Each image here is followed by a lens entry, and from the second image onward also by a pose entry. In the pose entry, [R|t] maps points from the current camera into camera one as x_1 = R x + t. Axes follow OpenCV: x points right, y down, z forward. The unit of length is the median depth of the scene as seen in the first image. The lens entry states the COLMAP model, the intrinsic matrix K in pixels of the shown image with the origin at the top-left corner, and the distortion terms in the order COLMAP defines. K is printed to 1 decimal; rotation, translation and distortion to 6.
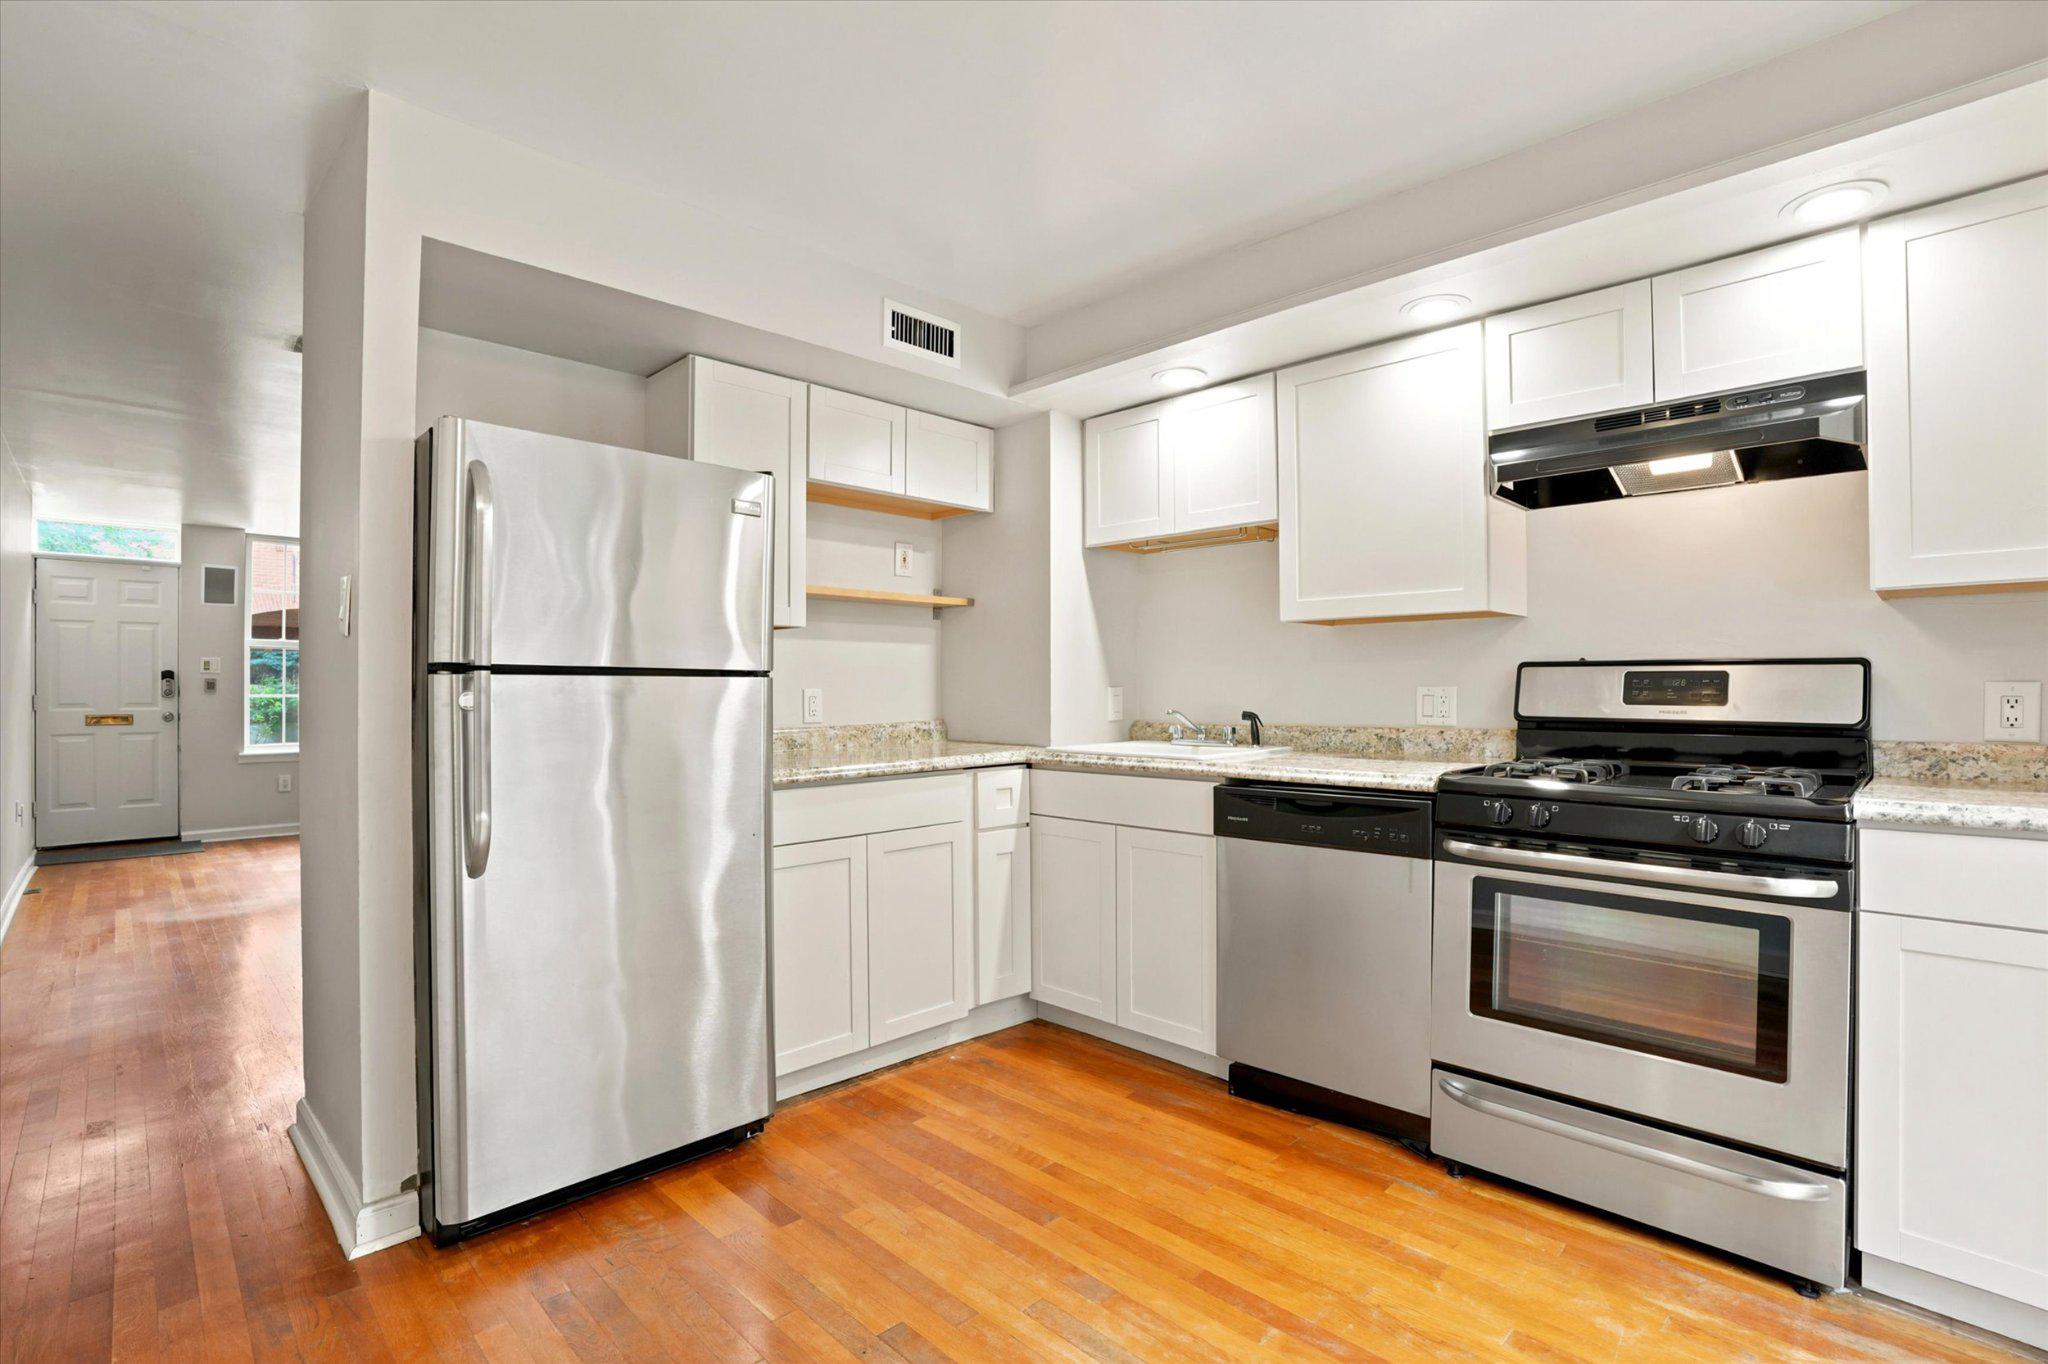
lens RADIAL K [[951.4, 0, 1014.0], [0, 951.4, 684.9], [0, 0, 1]] dist [-0.039299, 0.006496]
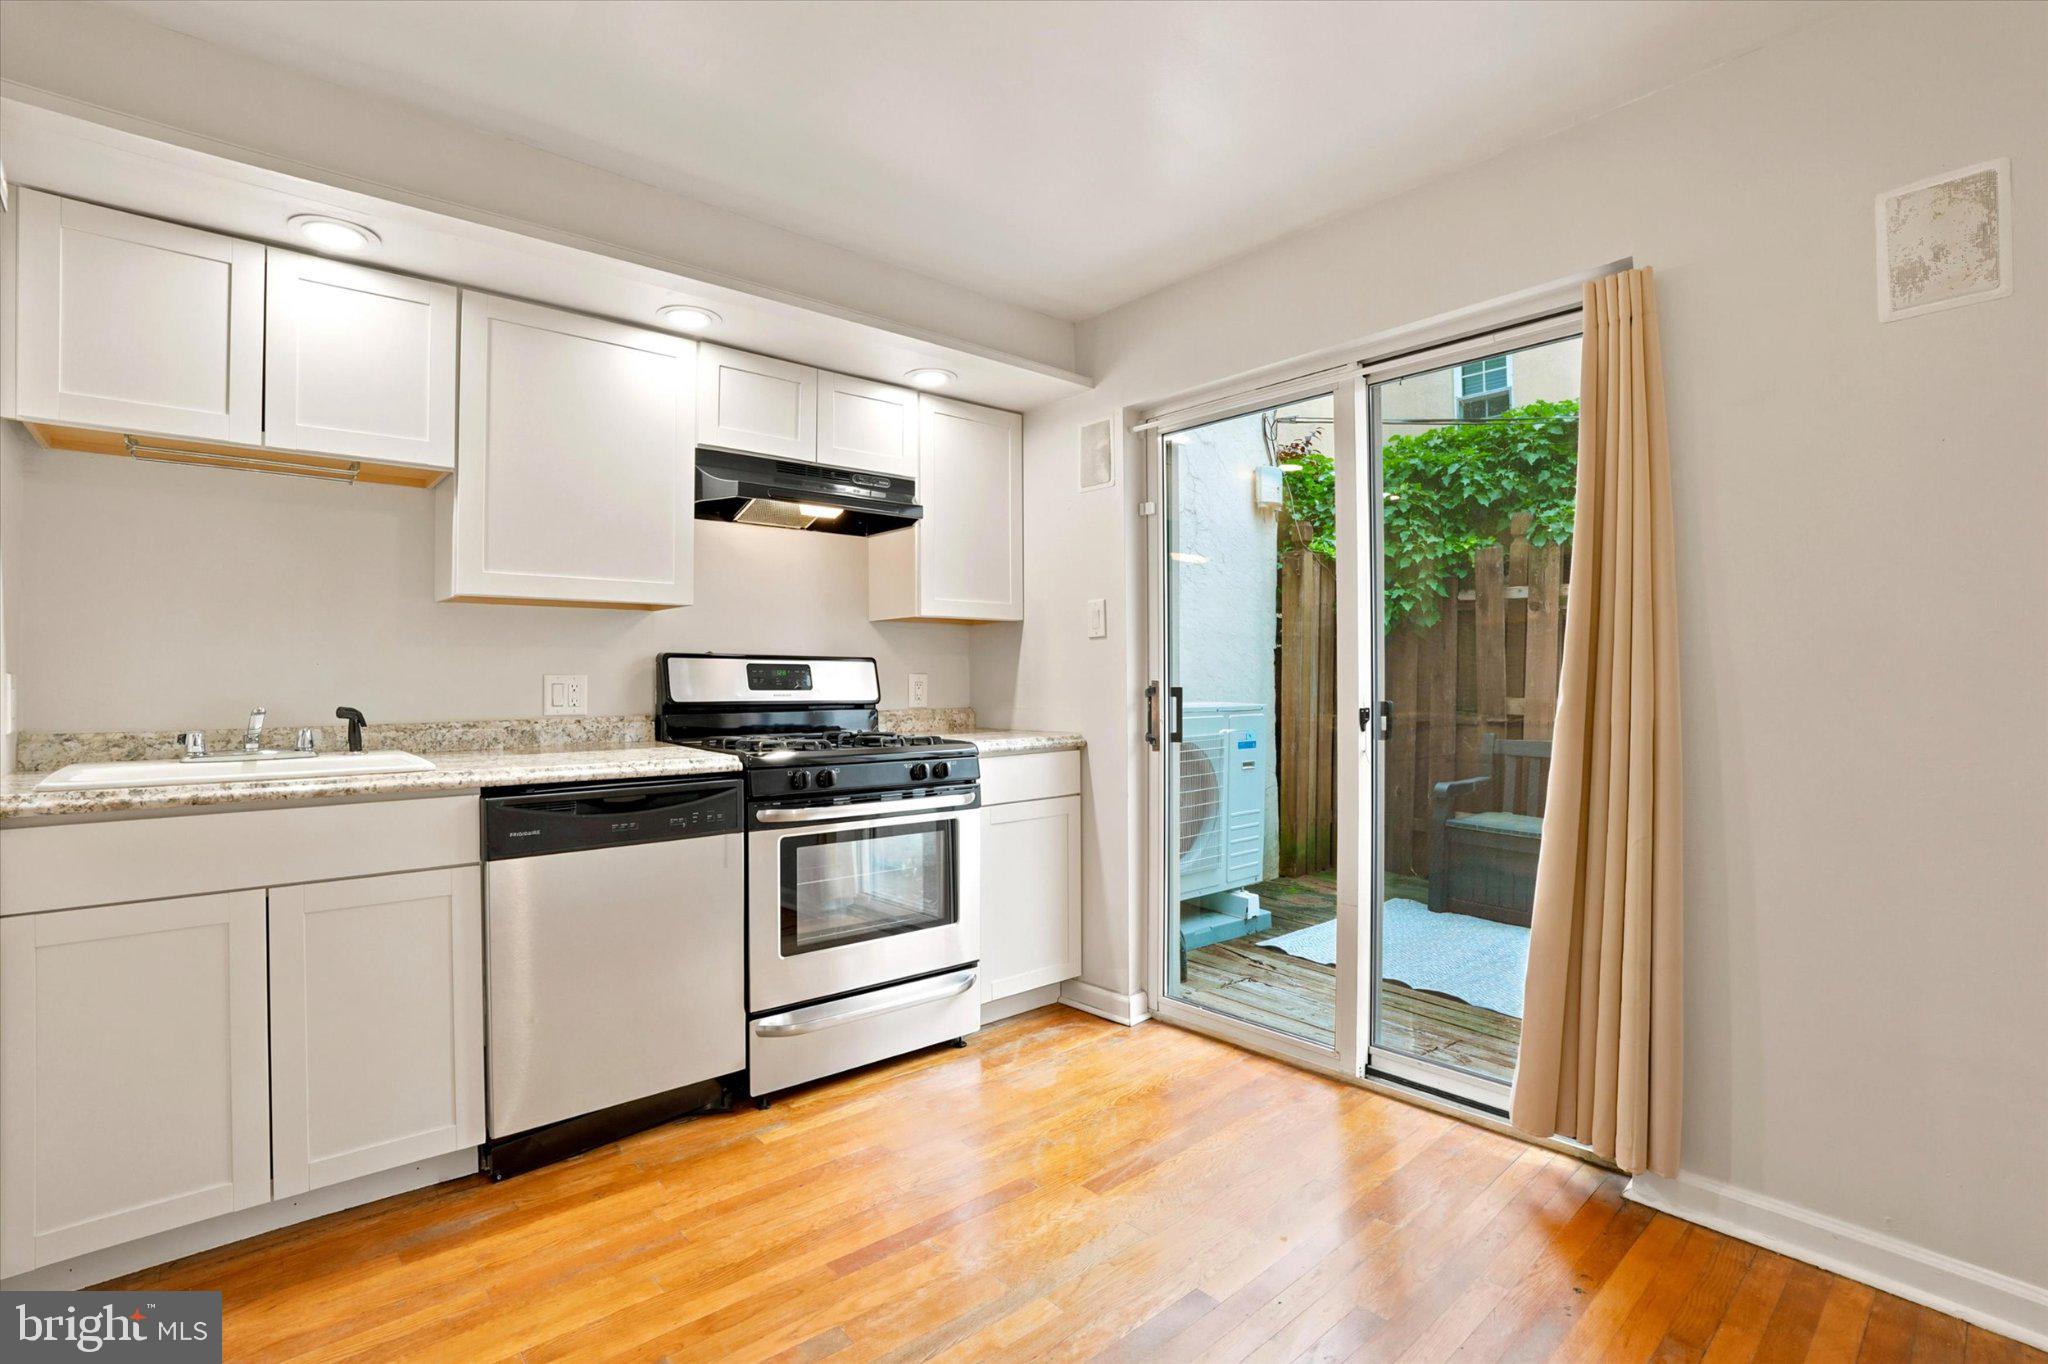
lens RADIAL K [[951.4, 0, 1020.1], [0, 951.4, 672.3], [0, 0, 1]] dist [-0.039299, 0.006496]
pose [[0.079768, 0.011558, 0.996746, -0.571169], [-0.000930, 0.999933, -0.011521, 0.011224], [-0.996813, -0.000008, 0.079774, 0.536434]]
